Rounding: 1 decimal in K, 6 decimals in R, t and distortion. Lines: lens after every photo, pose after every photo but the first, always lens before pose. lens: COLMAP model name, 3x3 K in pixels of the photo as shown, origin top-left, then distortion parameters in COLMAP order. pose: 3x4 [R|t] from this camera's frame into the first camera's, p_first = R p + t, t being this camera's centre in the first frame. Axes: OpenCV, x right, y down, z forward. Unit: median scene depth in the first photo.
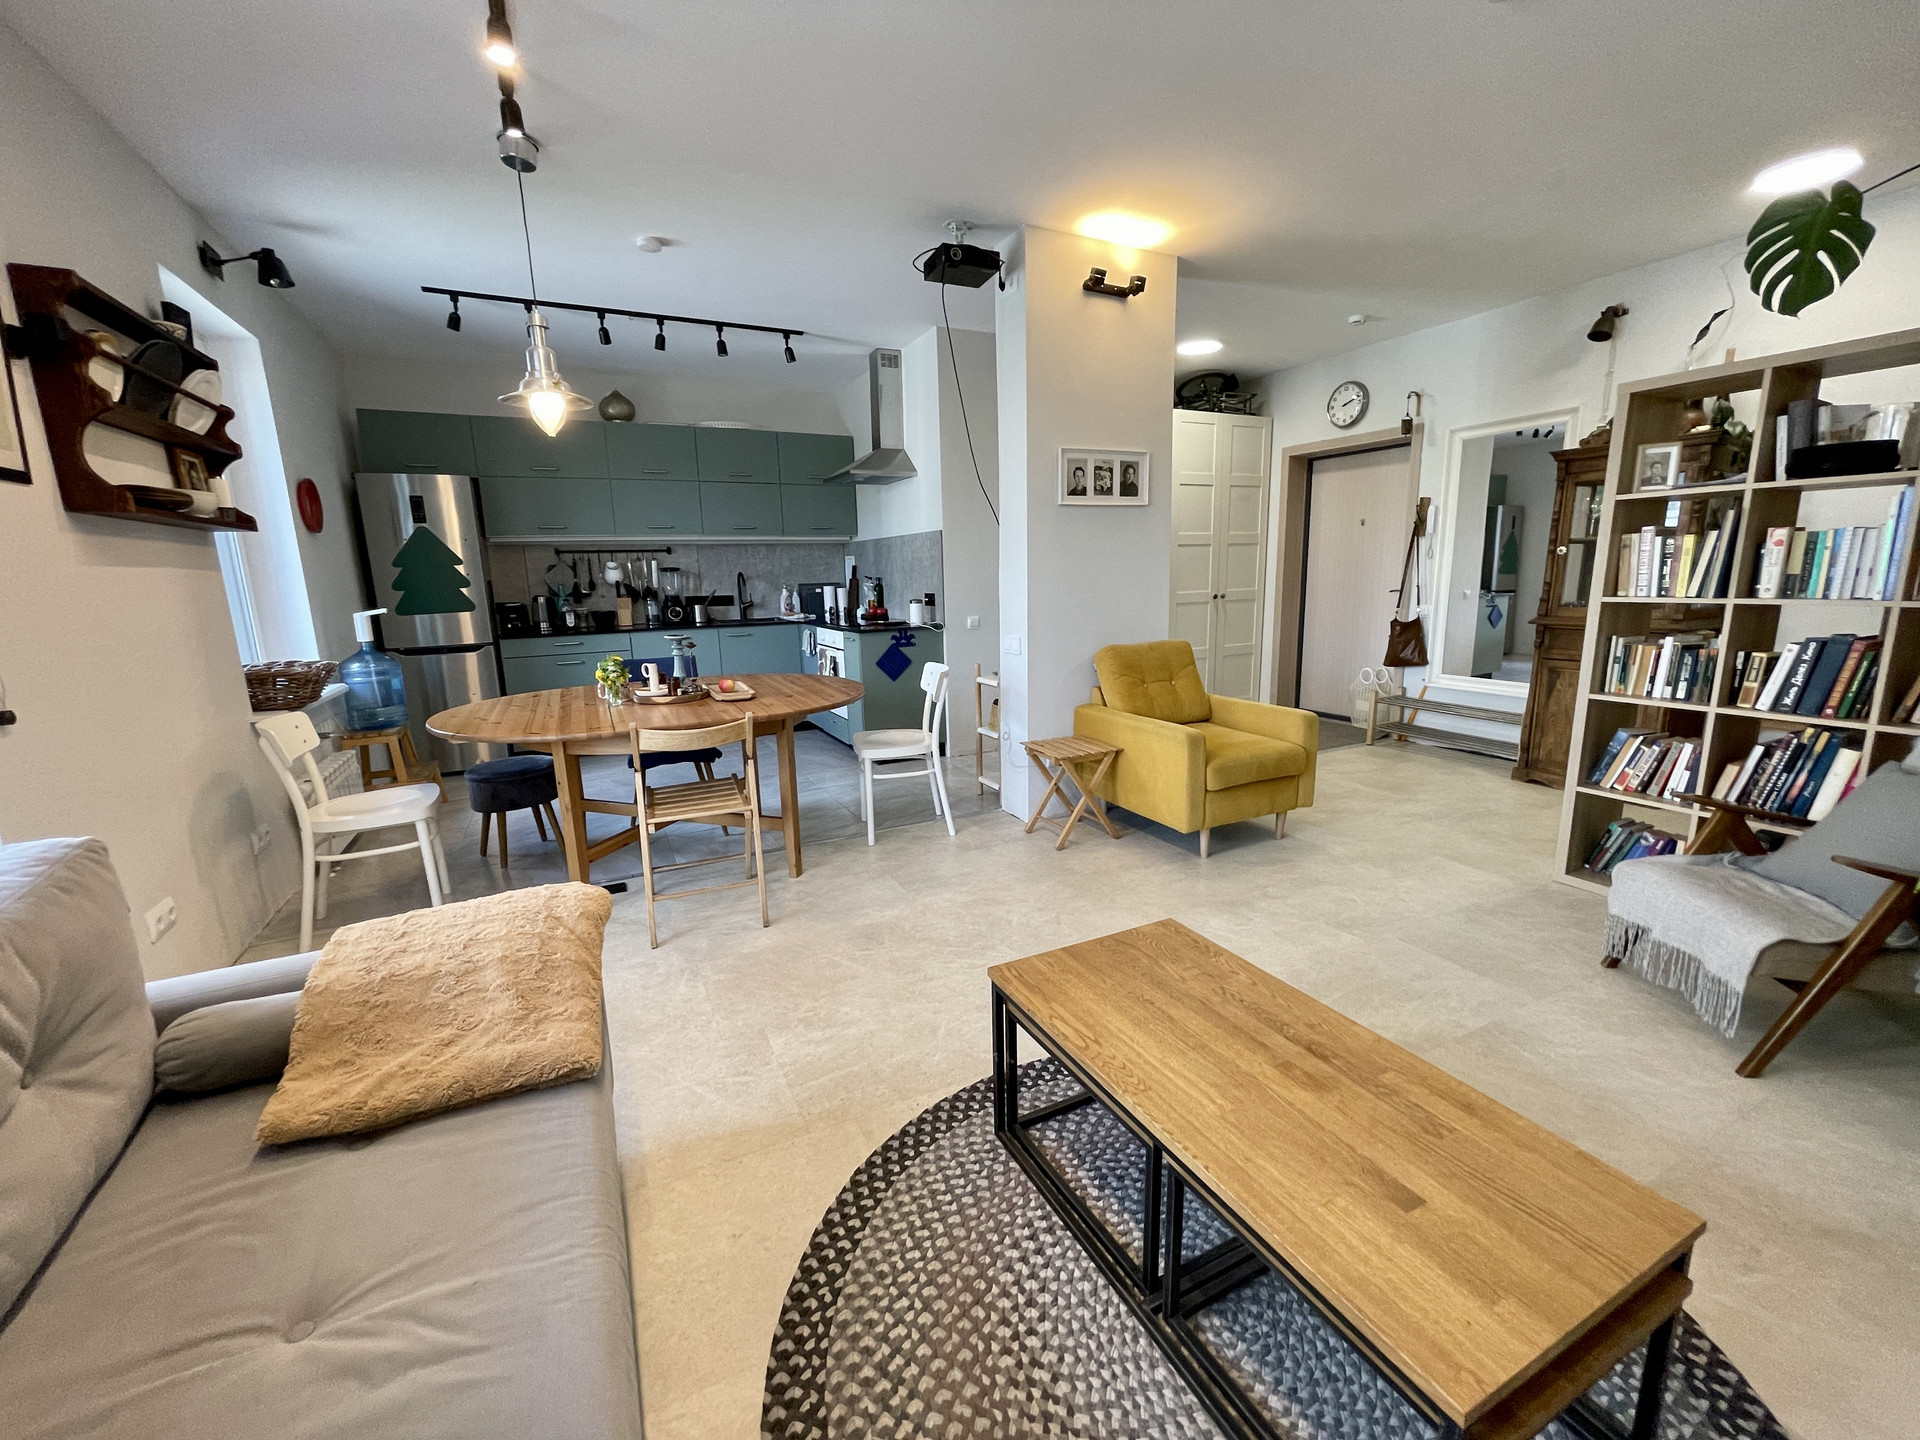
lens RADIAL K [[766.5, 0, 964.9], [0, 766.5, 722.5], [0, 0, 1]] dist [-0.003618, 0.000400]
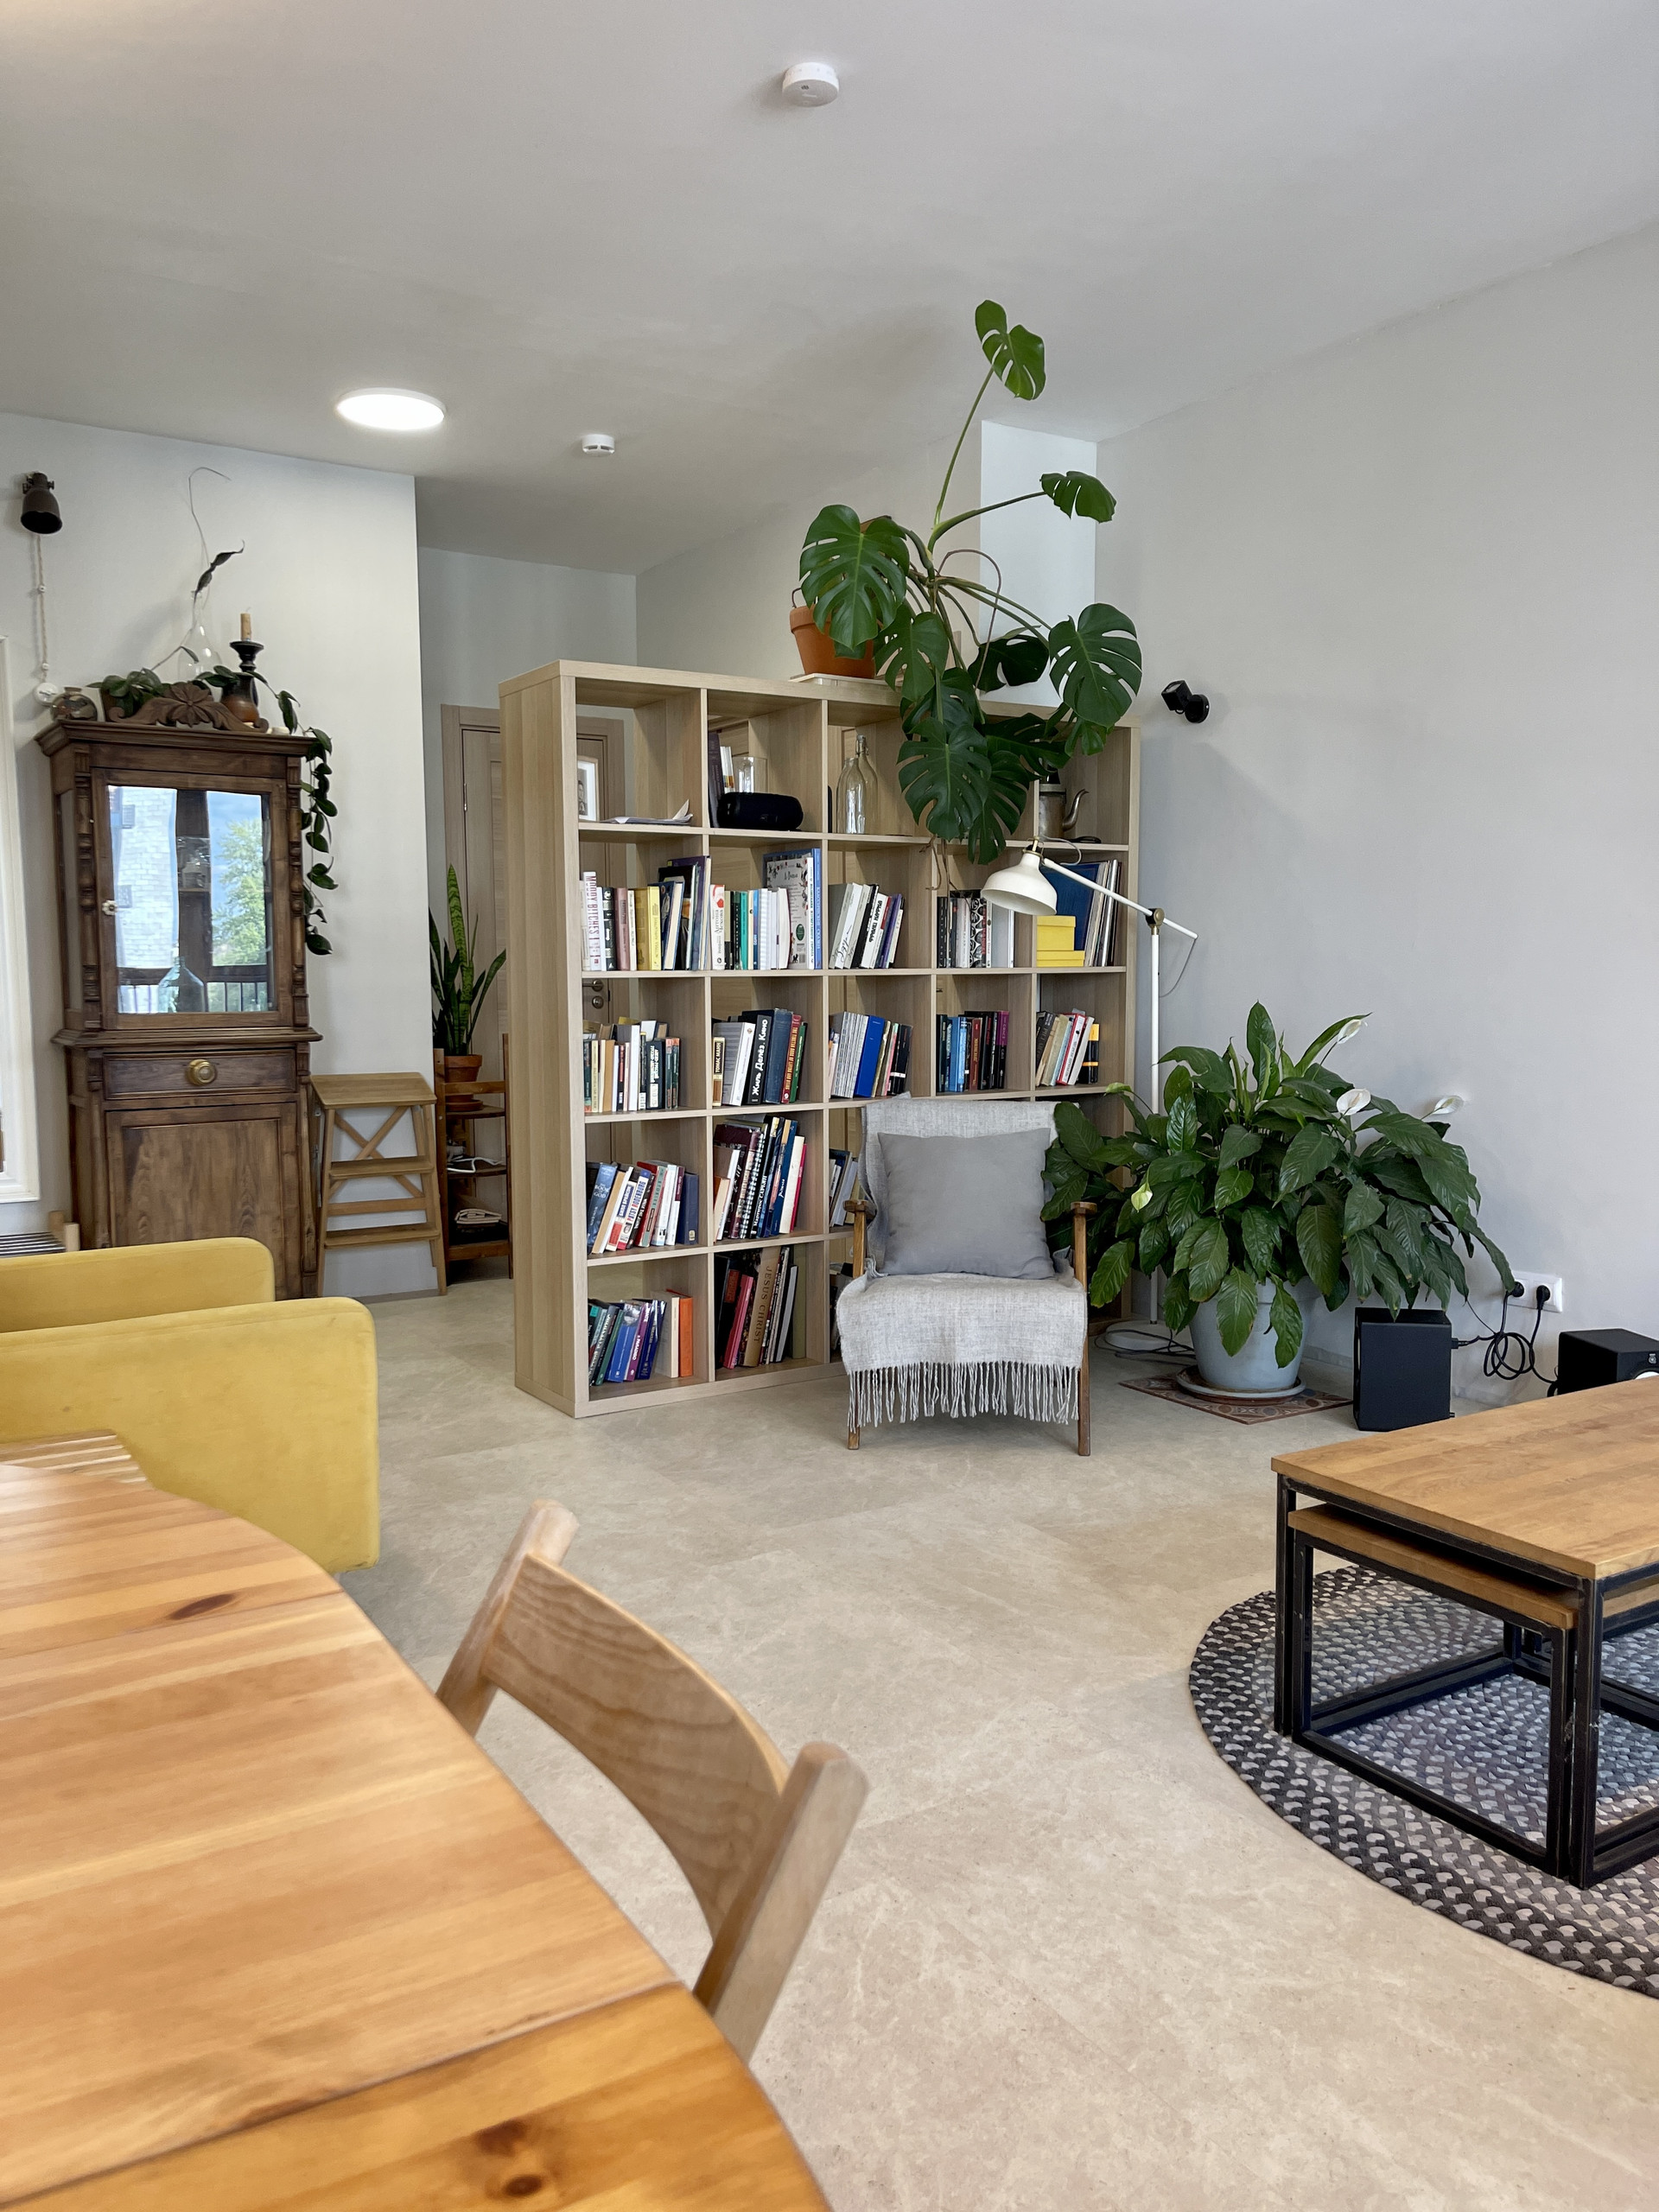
lens RADIAL K [[1667.6, 0, 806.2], [0, 1667.6, 1122.5], [0, 0, 1]] dist [0.060310, -0.078319]
pose [[-0.074000, -0.068407, 0.994909, -0.620324], [0.199083, 0.976550, 0.081952, -0.110275], [-0.977185, 0.204134, -0.058646, 0.879317]]
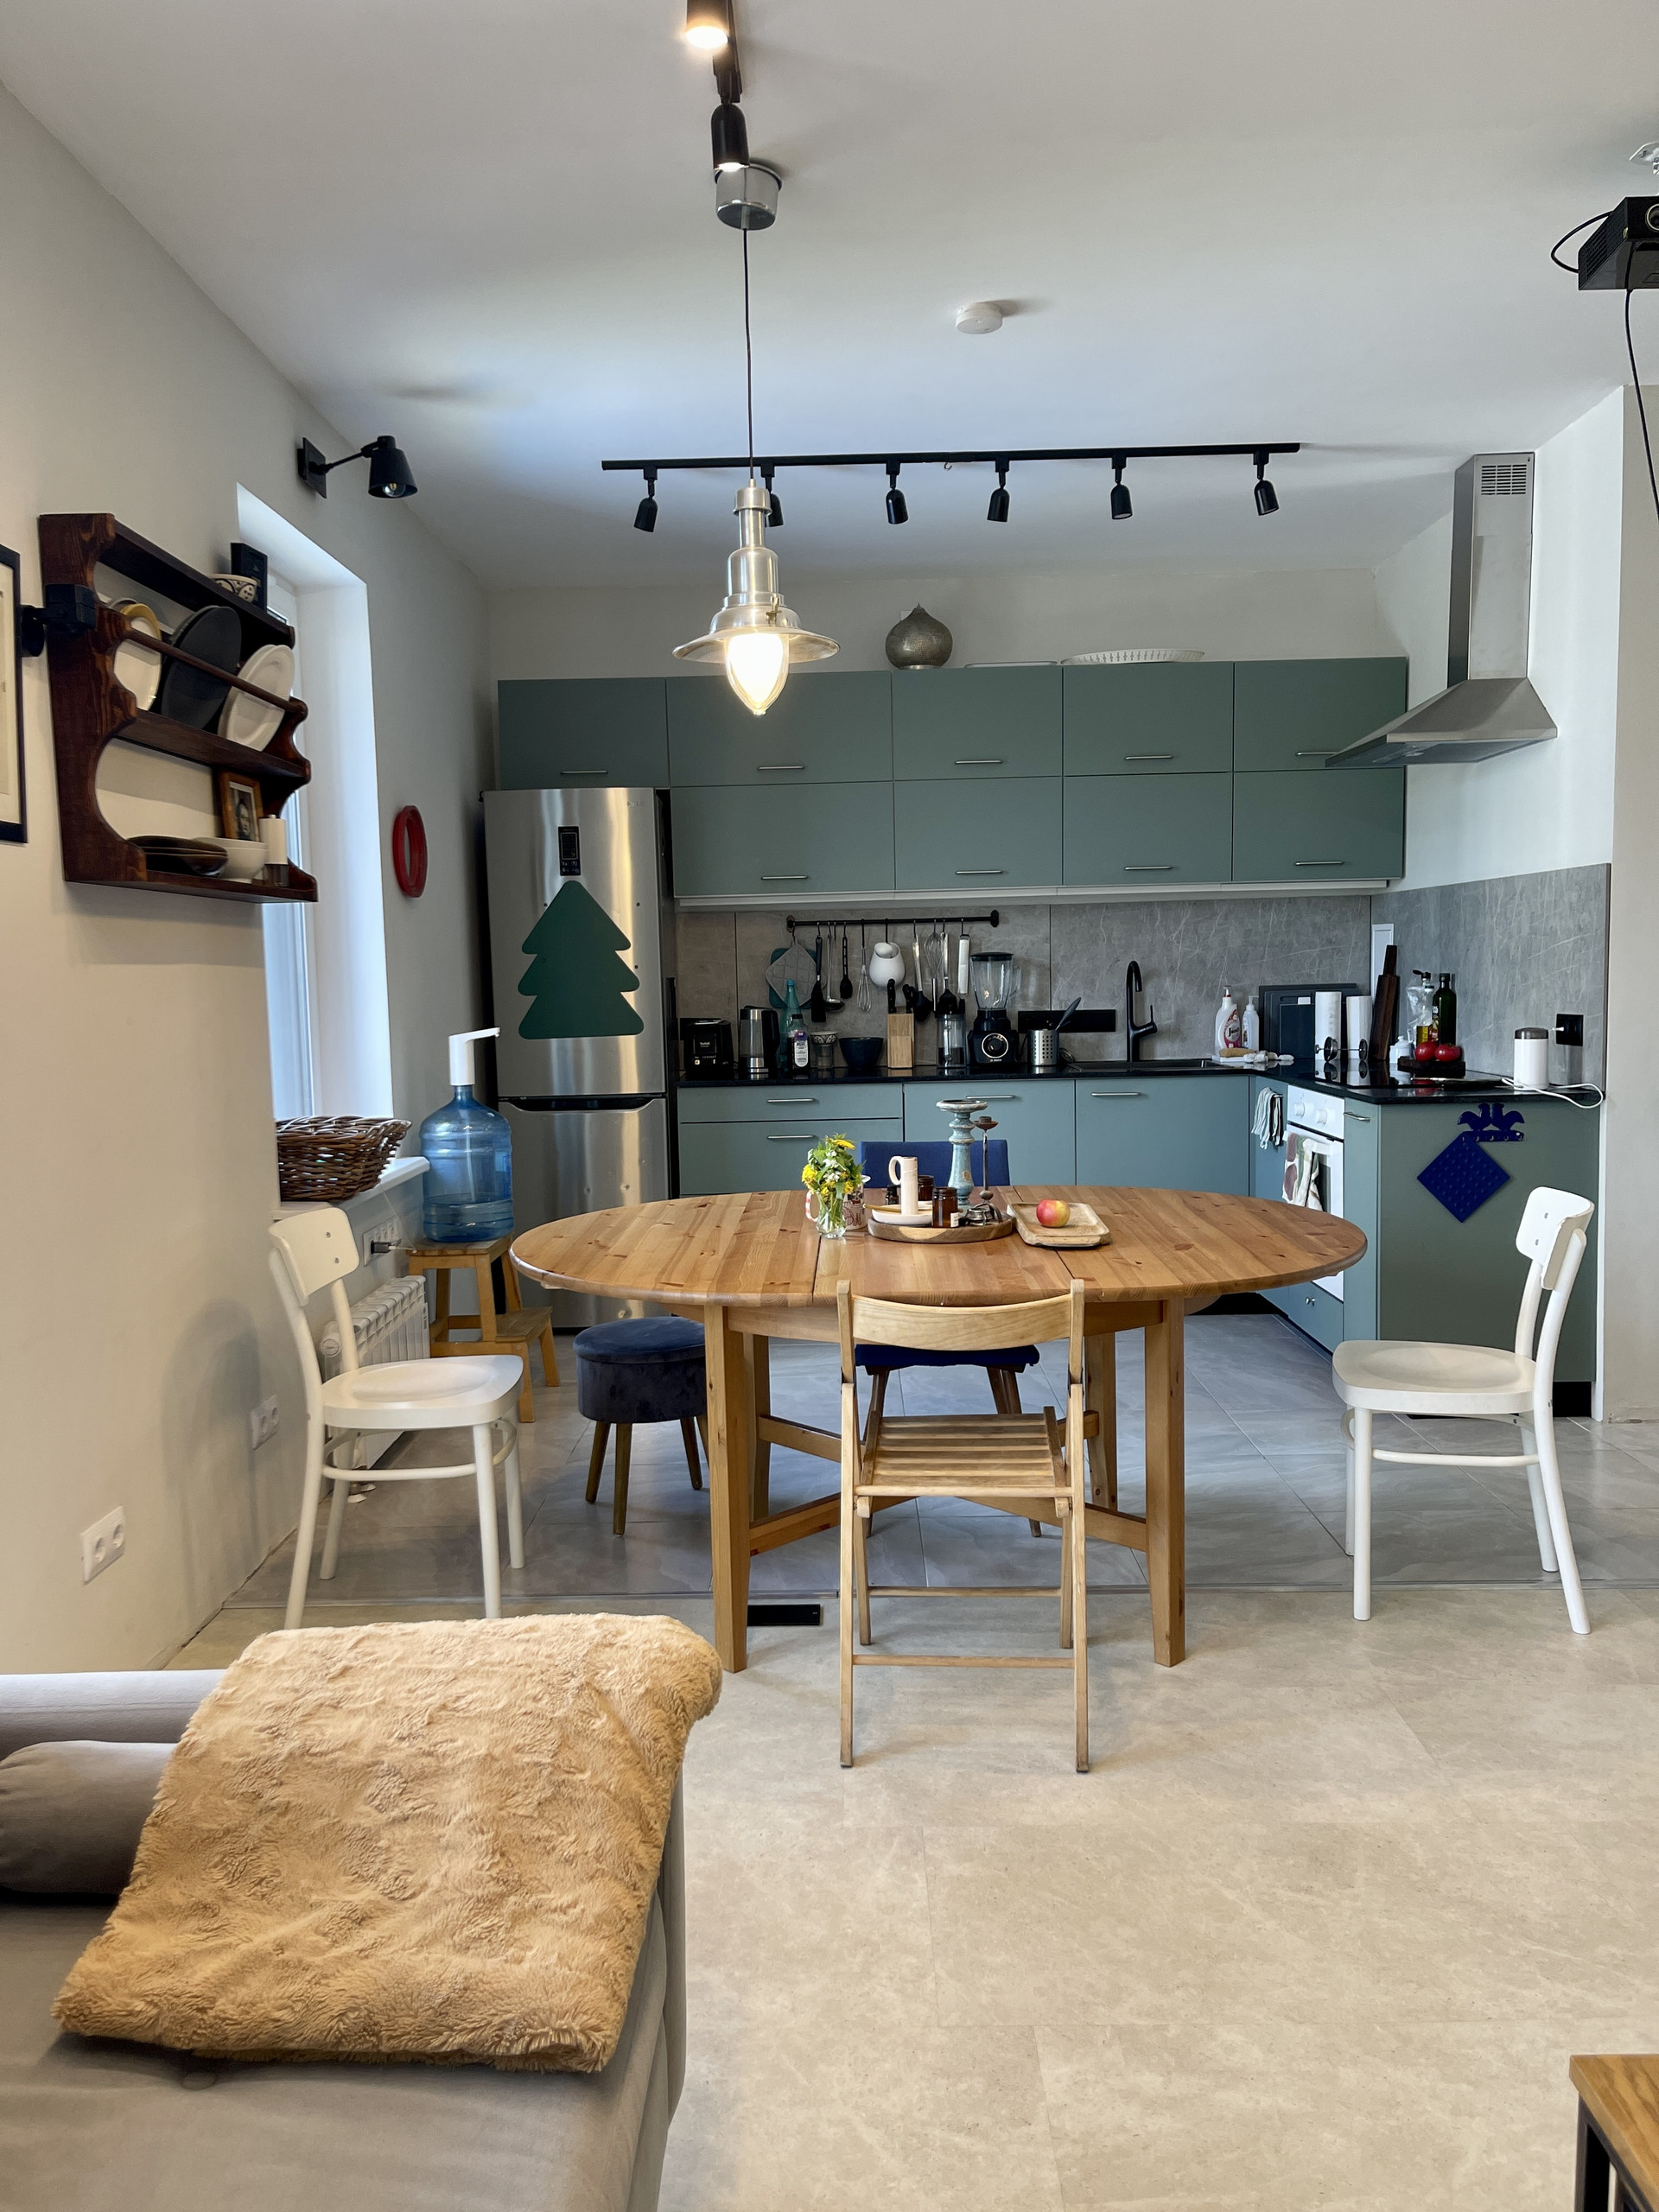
lens RADIAL K [[1667.6, 0, 823.9], [0, 1667.6, 1125.7], [0, 0, 1]] dist [0.060310, -0.078319]
pose [[0.885398, 0.047081, -0.462443, 0.036444], [-0.088304, 0.993777, -0.067892, -0.022597], [0.456369, 0.100946, 0.884046, 0.041947]]
